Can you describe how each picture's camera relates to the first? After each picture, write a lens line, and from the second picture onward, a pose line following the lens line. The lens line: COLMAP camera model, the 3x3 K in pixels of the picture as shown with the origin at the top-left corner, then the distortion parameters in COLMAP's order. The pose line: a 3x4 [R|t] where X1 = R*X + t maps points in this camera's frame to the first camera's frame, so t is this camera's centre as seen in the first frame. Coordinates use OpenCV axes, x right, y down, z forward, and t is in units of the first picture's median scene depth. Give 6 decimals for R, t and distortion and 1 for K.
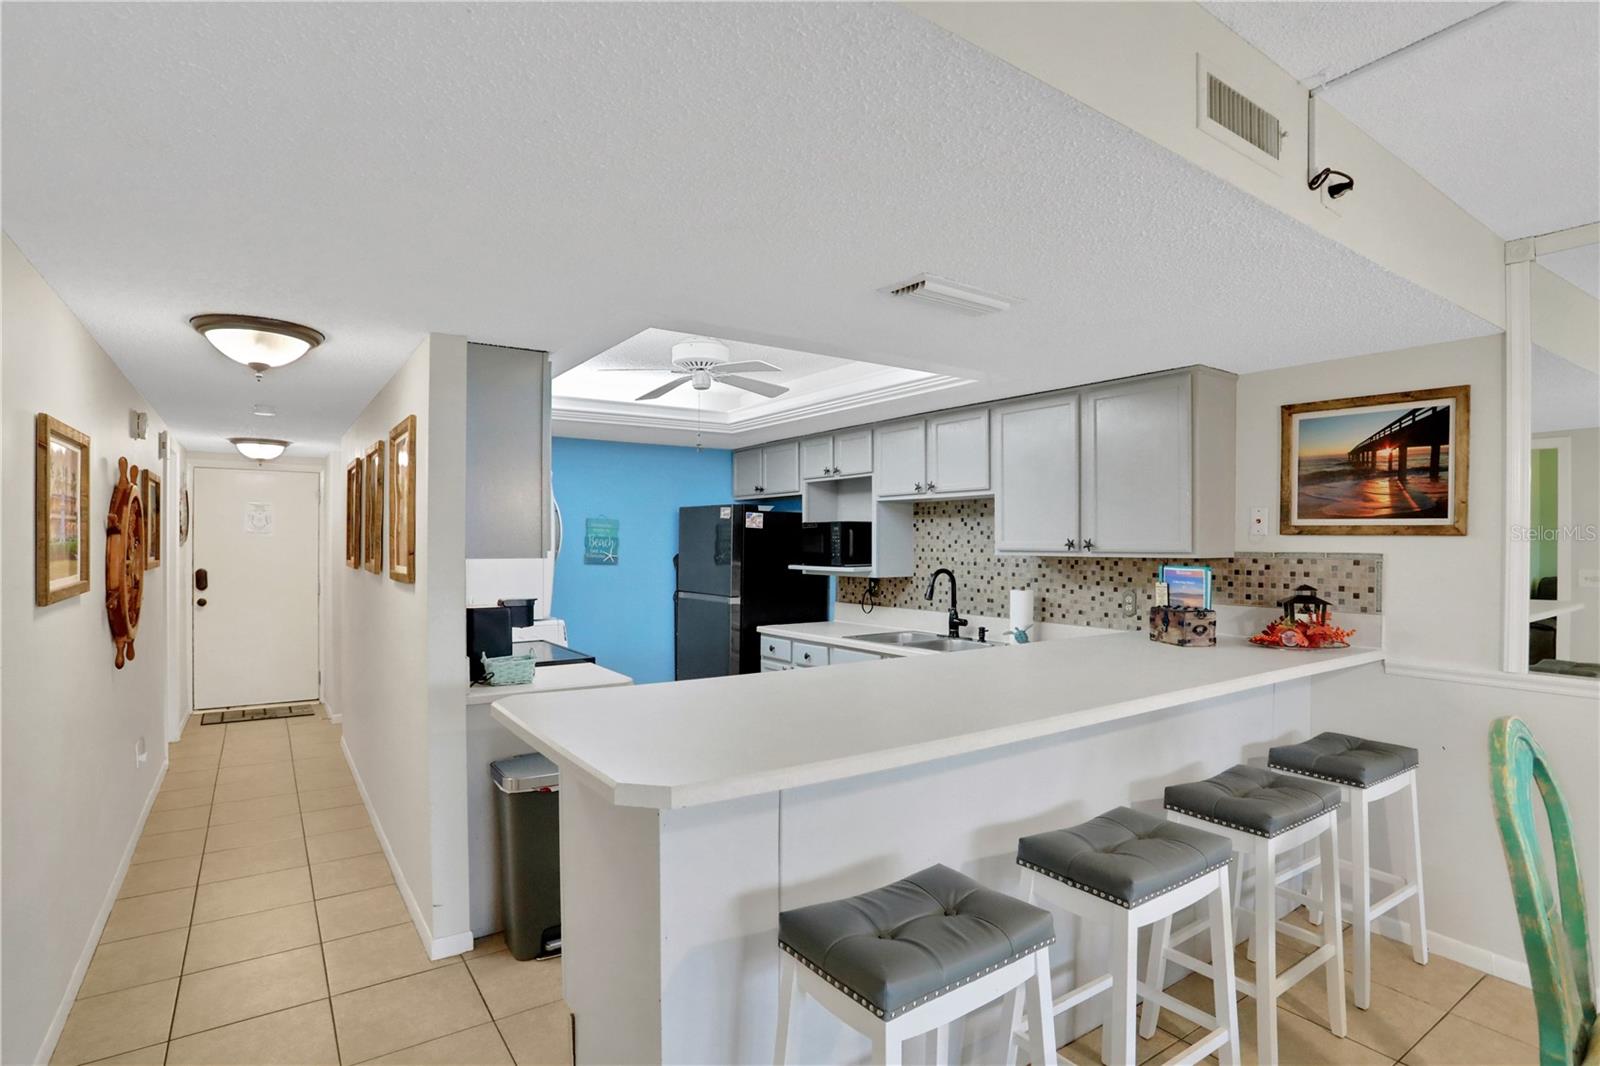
lens RADIAL K [[817.5, 0, 842.1], [0, 817.5, 548.2], [0, 0, 1]] dist [-0.058137, 0.000407]
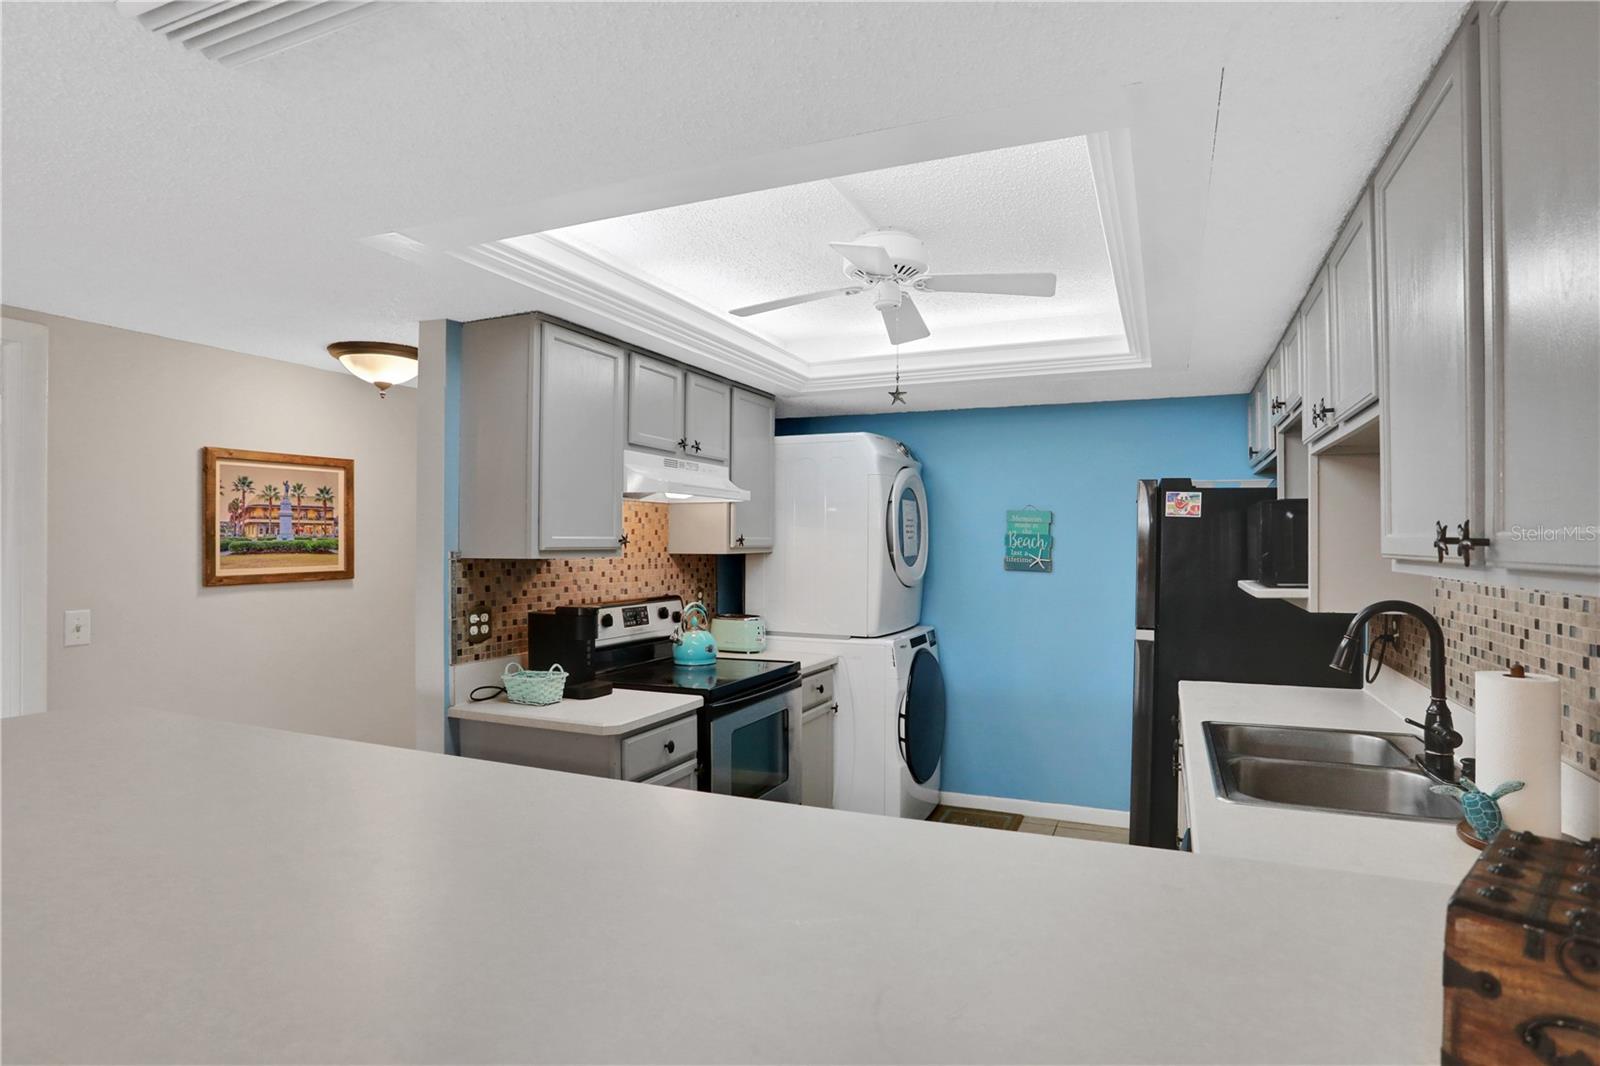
lens RADIAL K [[827.8, 0, 795.9], [0, 827.8, 542.7], [0, 0, 1]] dist [0.021534, 0.000029]
pose [[0.489528, 0.001270, -0.871987, 0.325944], [-0.009033, 0.999953, -0.003614, -0.001876], [0.871941, 0.009646, 0.489516, 0.550027]]
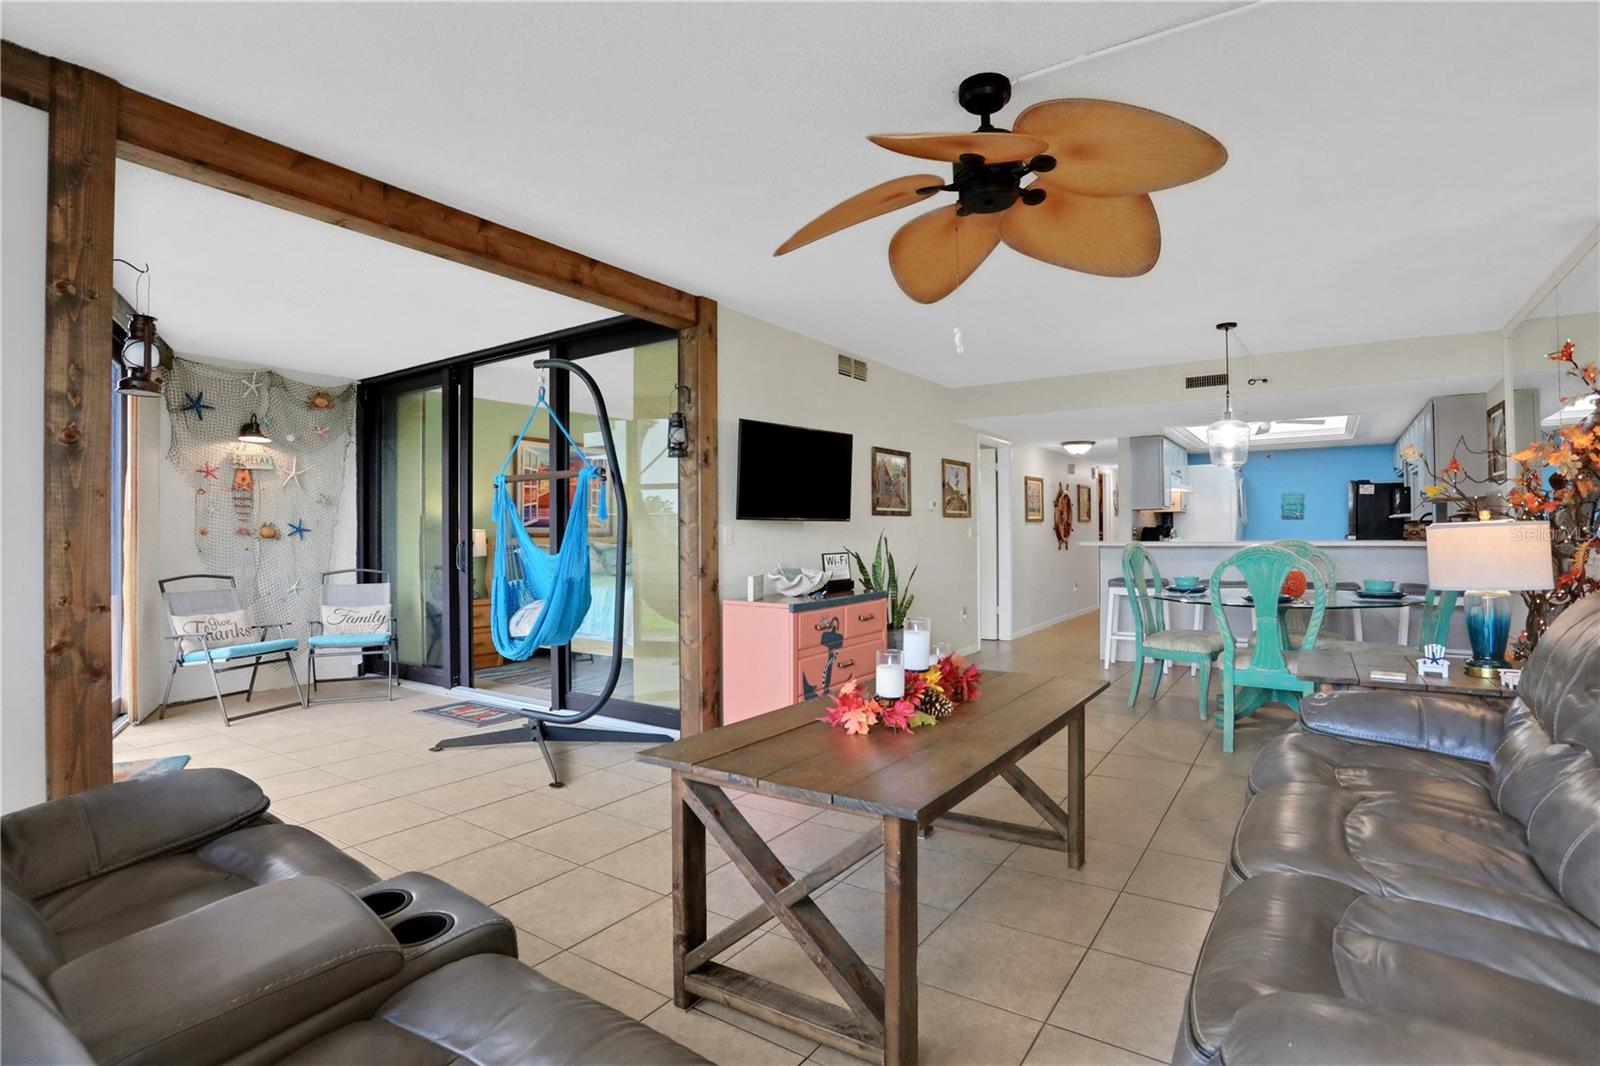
lens RADIAL K [[774.0, 0, 800.0], [0, 774.0, 533.0], [0, 0, 1]] dist [-0.009792, 0.000114]
pose [[0.340270, -0.006339, -0.940306, 1.141756], [0.001528, 0.999980, -0.006189, 0.073183], [0.940327, 0.000669, 0.340273, -0.722888]]
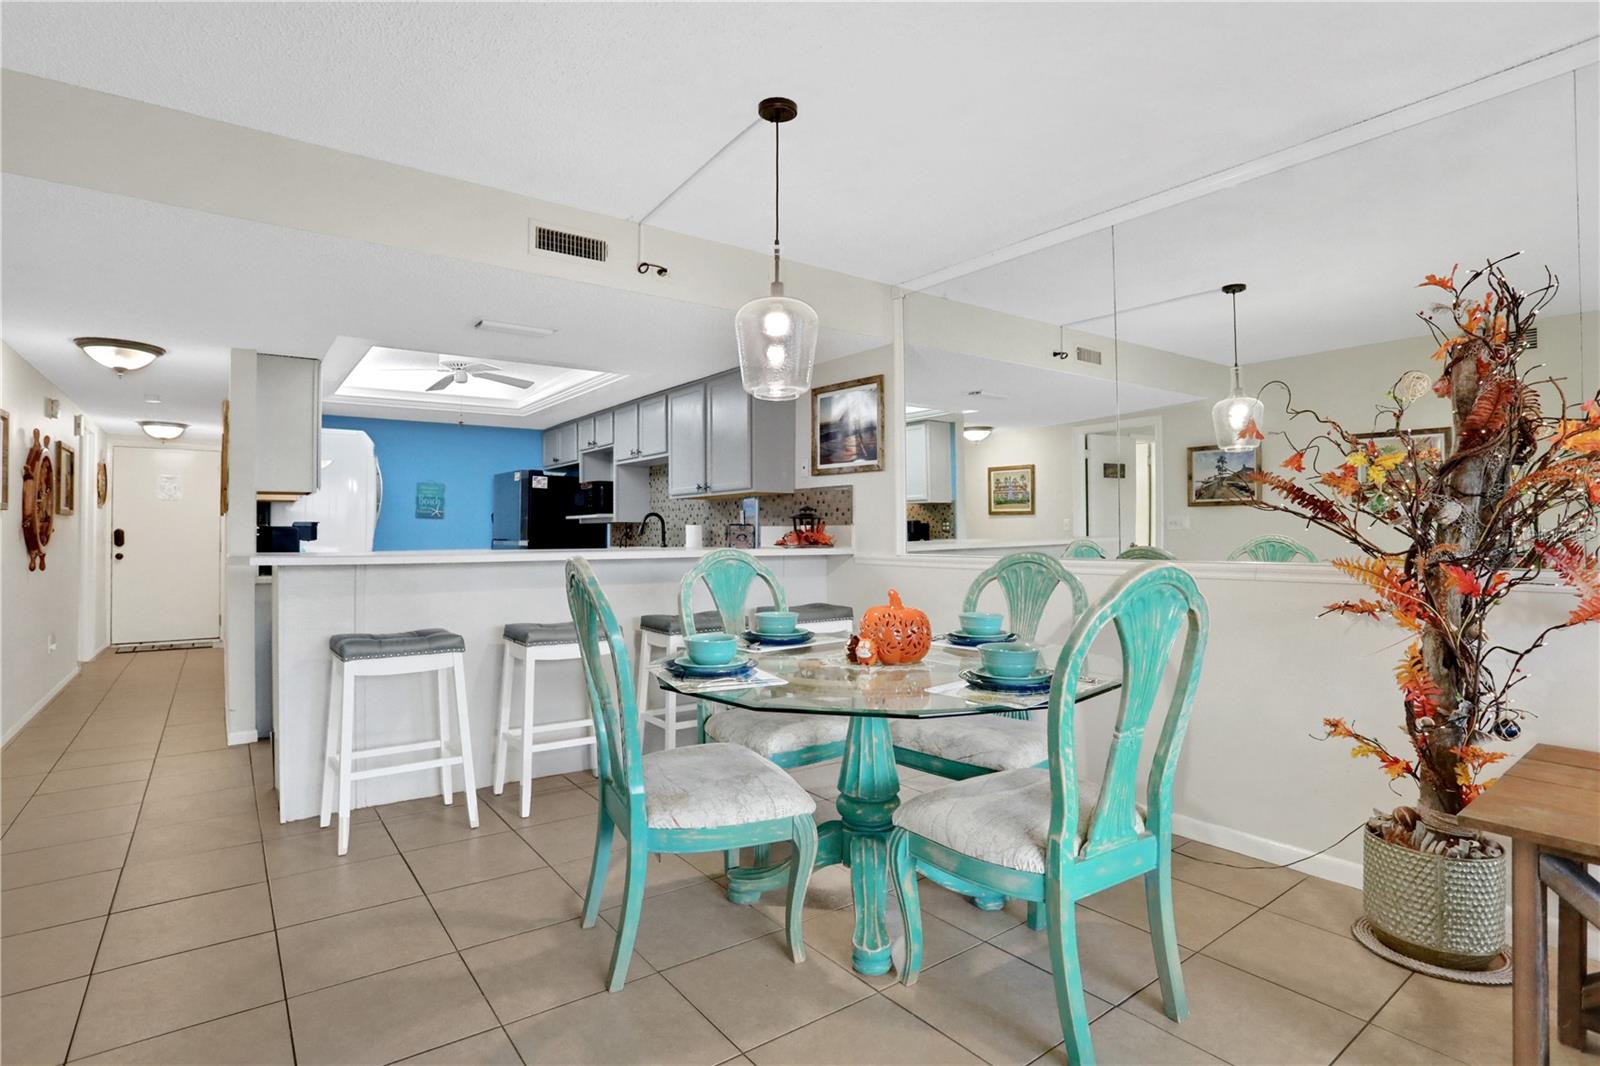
lens RADIAL K [[808.4, 0, 799.9], [0, 808.4, 528.7], [0, 0, 1]] dist [-0.023113, 0.000318]
pose [[0.999973, -0.005507, -0.004837, 0.372520], [0.005446, 0.999905, -0.012673, 0.069773], [0.004906, 0.012646, 0.999908, -0.346019]]
